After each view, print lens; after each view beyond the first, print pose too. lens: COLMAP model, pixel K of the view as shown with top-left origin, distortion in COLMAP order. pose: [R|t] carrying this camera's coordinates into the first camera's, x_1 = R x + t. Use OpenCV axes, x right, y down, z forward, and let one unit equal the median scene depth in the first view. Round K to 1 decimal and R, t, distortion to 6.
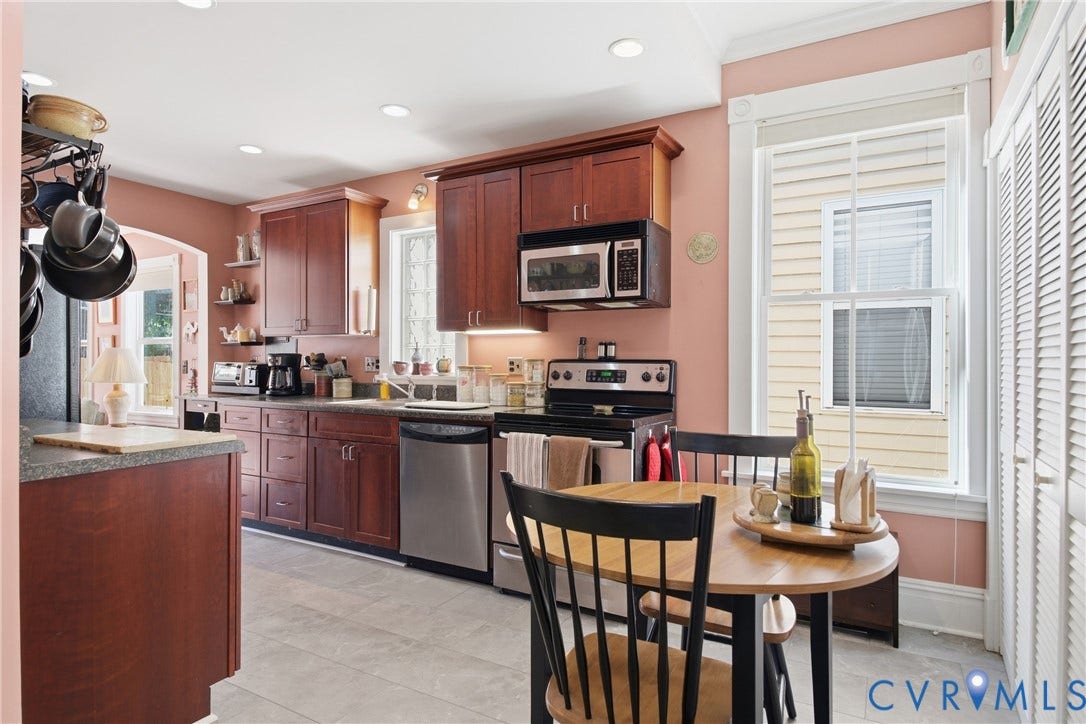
lens RADIAL K [[616.2, 0, 526.0], [0, 616.2, 357.7], [0, 0, 1]] dist [0.013171, -0.006623]
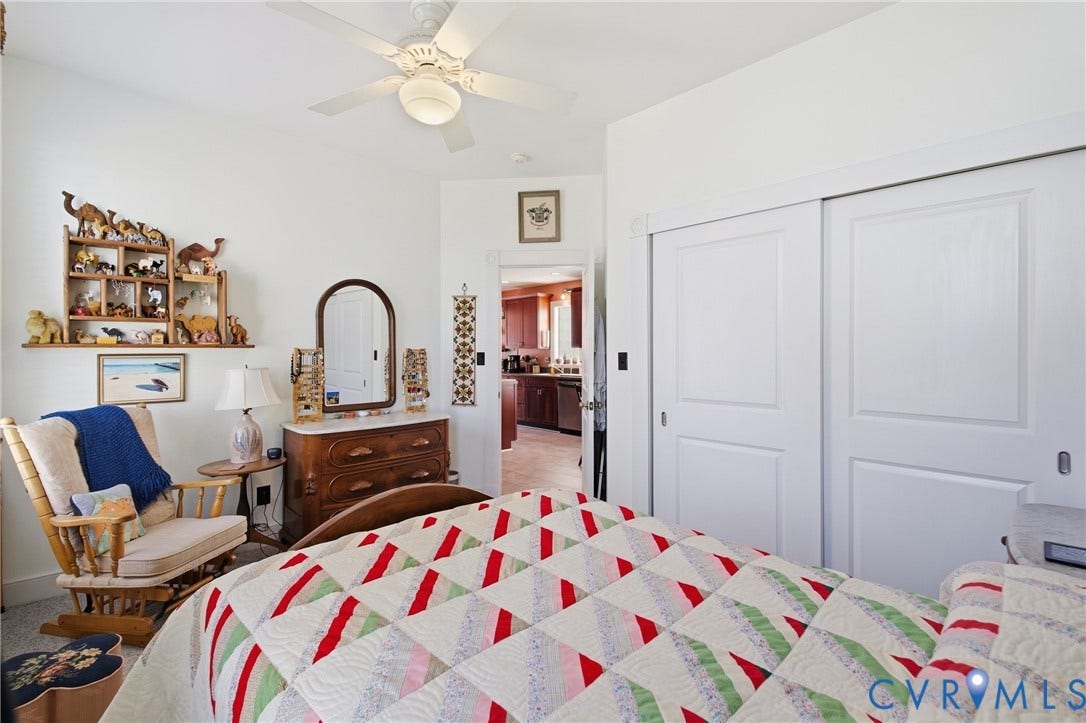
lens RADIAL K [[484.6, 0, 541.4], [0, 484.6, 356.4], [0, 0, 1]] dist [0.020166, -0.011216]
pose [[0.970700, 0.000337, -0.240293, 0.207800], [0.003111, 0.999898, 0.013970, -0.032124], [0.240273, -0.014308, 0.970600, -0.955997]]
